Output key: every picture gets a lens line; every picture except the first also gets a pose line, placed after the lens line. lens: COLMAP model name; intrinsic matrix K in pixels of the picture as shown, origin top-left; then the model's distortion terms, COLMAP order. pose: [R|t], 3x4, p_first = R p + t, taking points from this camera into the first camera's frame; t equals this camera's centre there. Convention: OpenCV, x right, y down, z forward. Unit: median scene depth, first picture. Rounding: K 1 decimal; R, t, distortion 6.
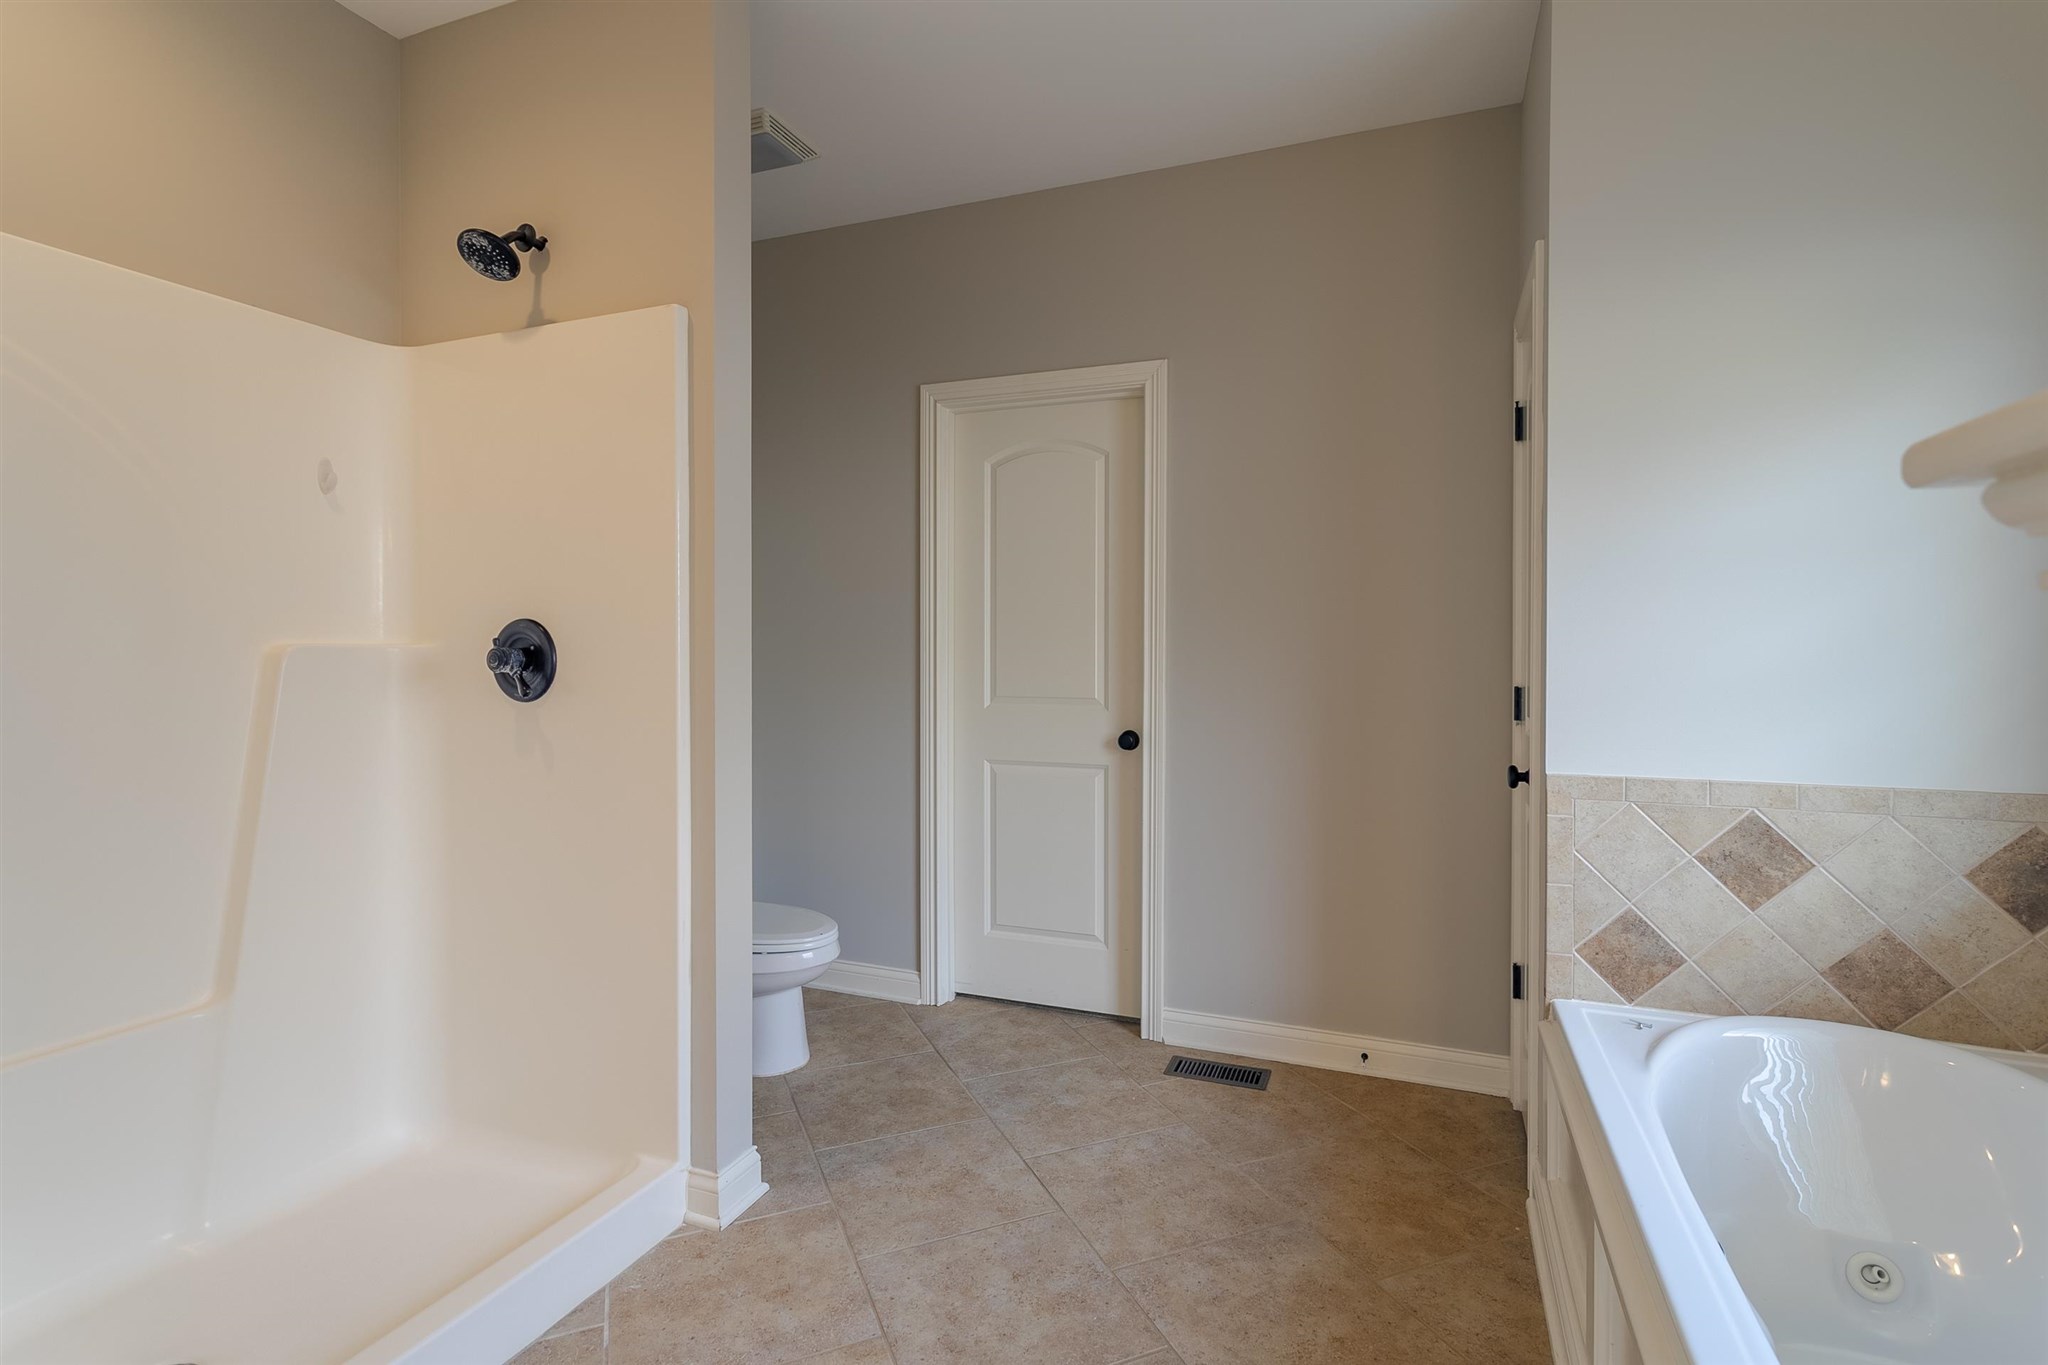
lens RADIAL K [[977.1, 0, 1041.5], [0, 977.1, 674.8], [0, 0, 1]] dist [0.001836, 0.001885]
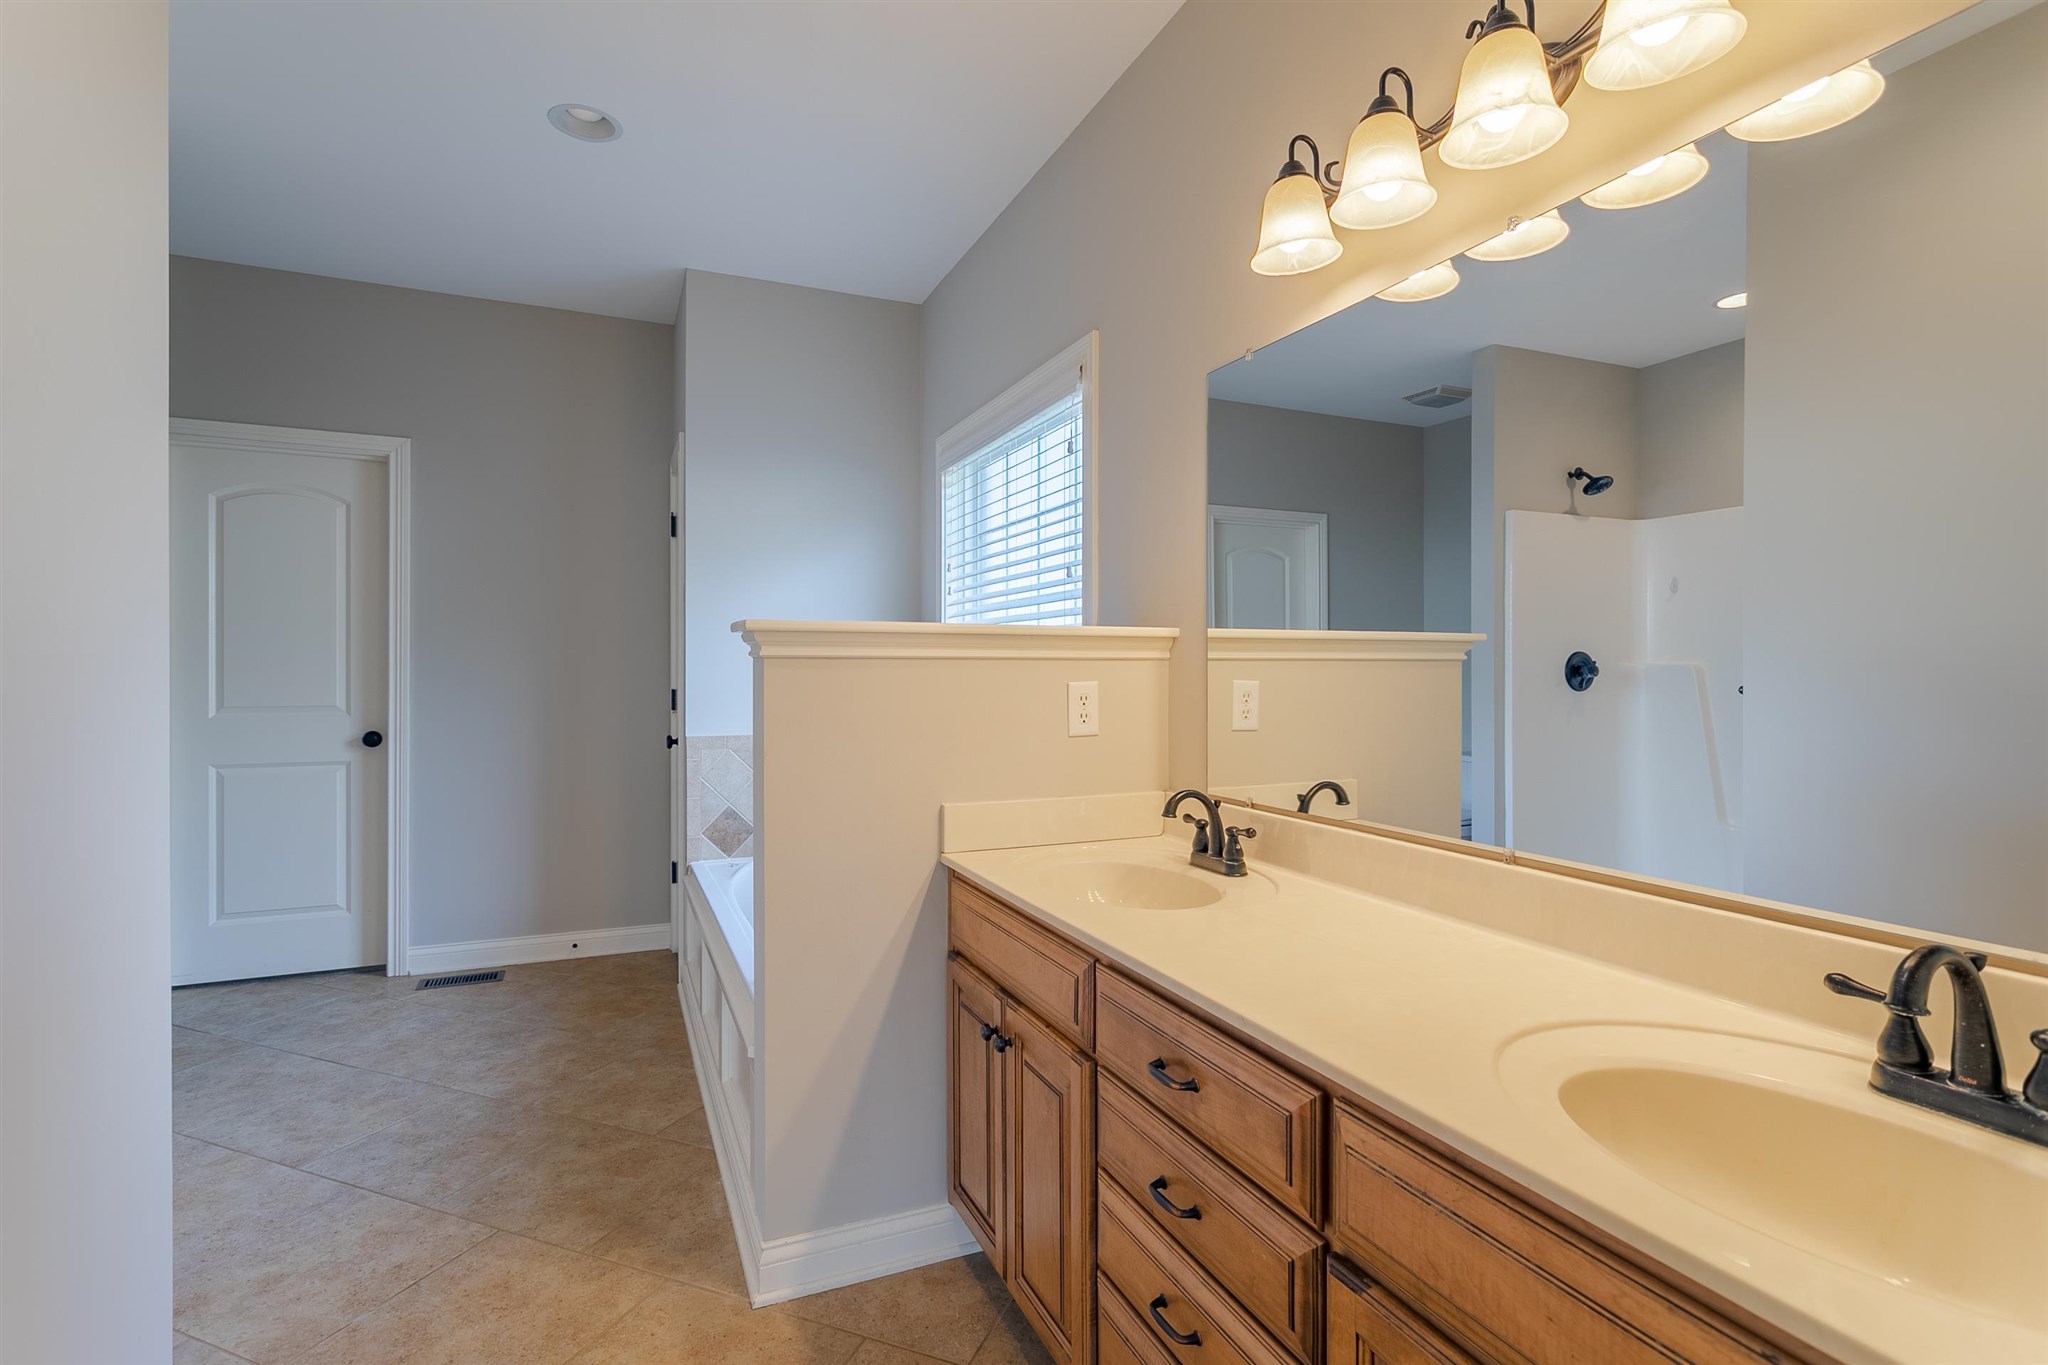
lens RADIAL K [[977.1, 0, 1017.0], [0, 977.1, 666.9], [0, 0, 1]] dist [0.001836, 0.001885]
pose [[0.715521, 0.003548, 0.698582, -0.228124], [0.013966, 0.999715, -0.019383, 0.013660], [-0.698451, 0.023625, 0.715268, -0.536801]]
